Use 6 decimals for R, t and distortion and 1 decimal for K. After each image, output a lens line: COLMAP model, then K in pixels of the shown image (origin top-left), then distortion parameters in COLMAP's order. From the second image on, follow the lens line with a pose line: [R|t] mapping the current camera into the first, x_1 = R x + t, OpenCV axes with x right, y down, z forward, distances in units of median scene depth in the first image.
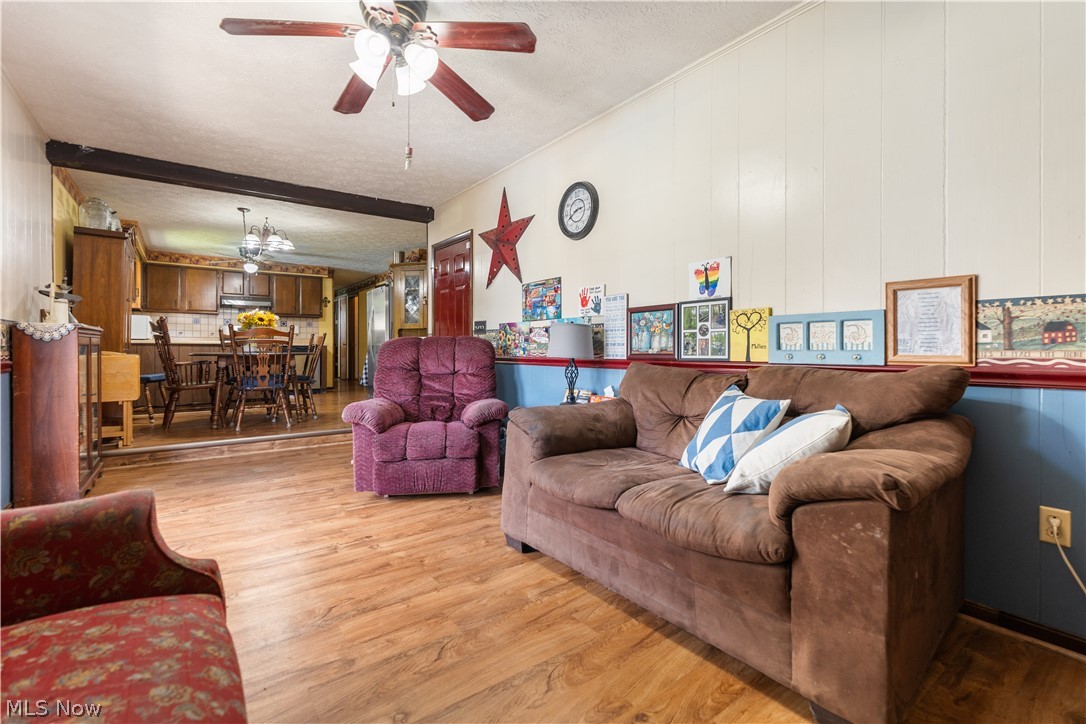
lens RADIAL K [[488.8, 0, 553.7], [0, 488.8, 349.2], [0, 0, 1]] dist [-0.010099, 0.004260]
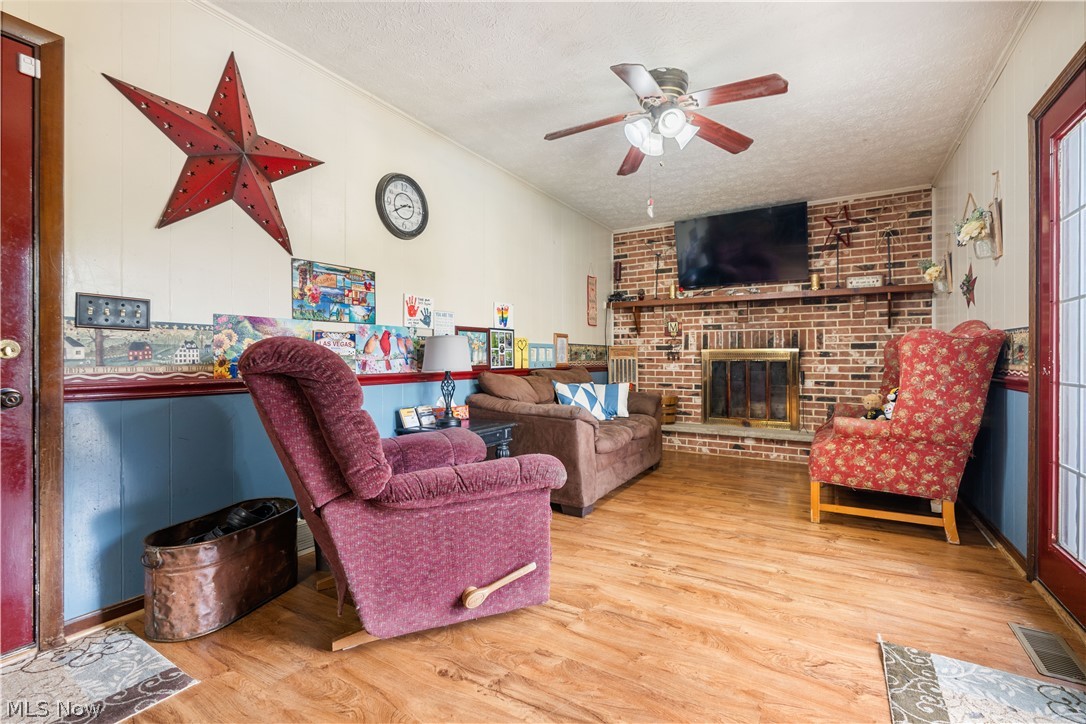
lens RADIAL K [[488.8, 0, 534.8], [0, 488.8, 357.0], [0, 0, 1]] dist [-0.010099, 0.004260]
pose [[-0.360679, 0.009995, 0.932636, -0.871089], [0.011724, 0.999912, -0.006182, -0.002622], [-0.932616, 0.008705, -0.360765, 1.115779]]
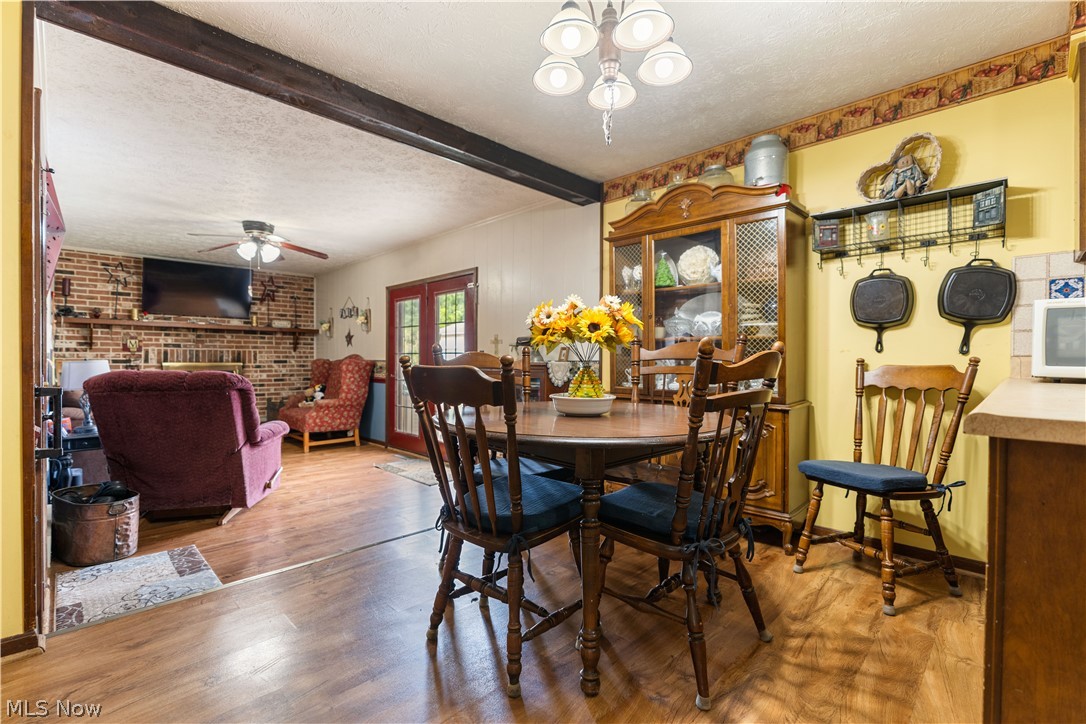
lens RADIAL K [[488.8, 0, 545.0], [0, 488.8, 361.8], [0, 0, 1]] dist [-0.010099, 0.004260]
pose [[-0.991272, 0.005547, -0.131714, -0.864232], [0.003640, 0.999885, 0.014715, -0.058499], [0.131780, 0.014107, -0.991179, 2.184744]]
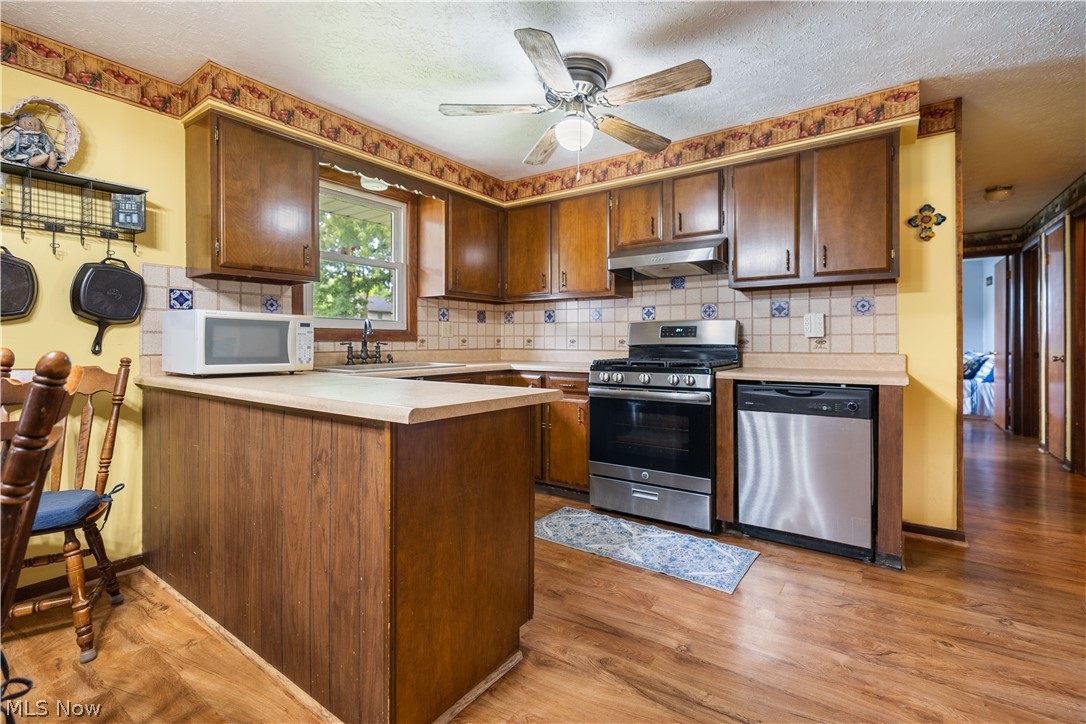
lens RADIAL K [[488.8, 0, 541.4], [0, 488.8, 342.3], [0, 0, 1]] dist [-0.010099, 0.004260]
pose [[0.295293, 0.005398, -0.955391, -0.737102], [-0.006290, 0.999973, 0.003706, -0.078439], [0.955386, 0.004915, 0.295319, 1.970641]]
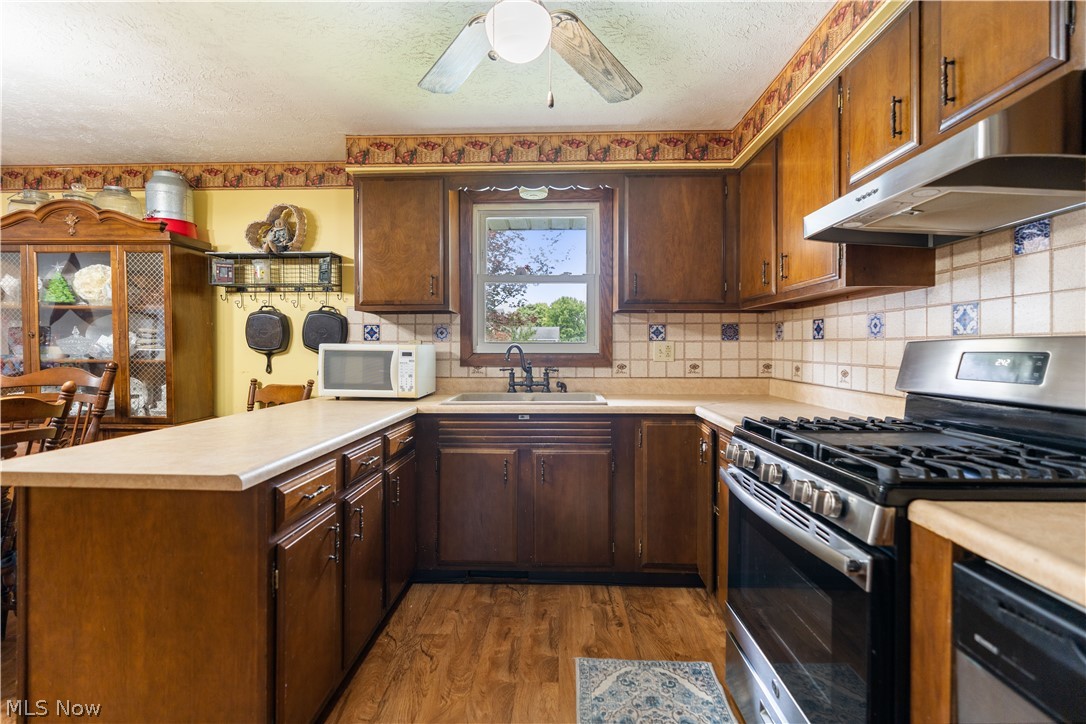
lens RADIAL K [[488.8, 0, 544.7], [0, 488.8, 354.5], [0, 0, 1]] dist [-0.010099, 0.004260]
pose [[-0.631091, 0.013352, -0.775594, -1.083378], [-0.002514, 0.999811, 0.019257, -0.113666], [0.775705, 0.014103, -0.630938, 2.488084]]
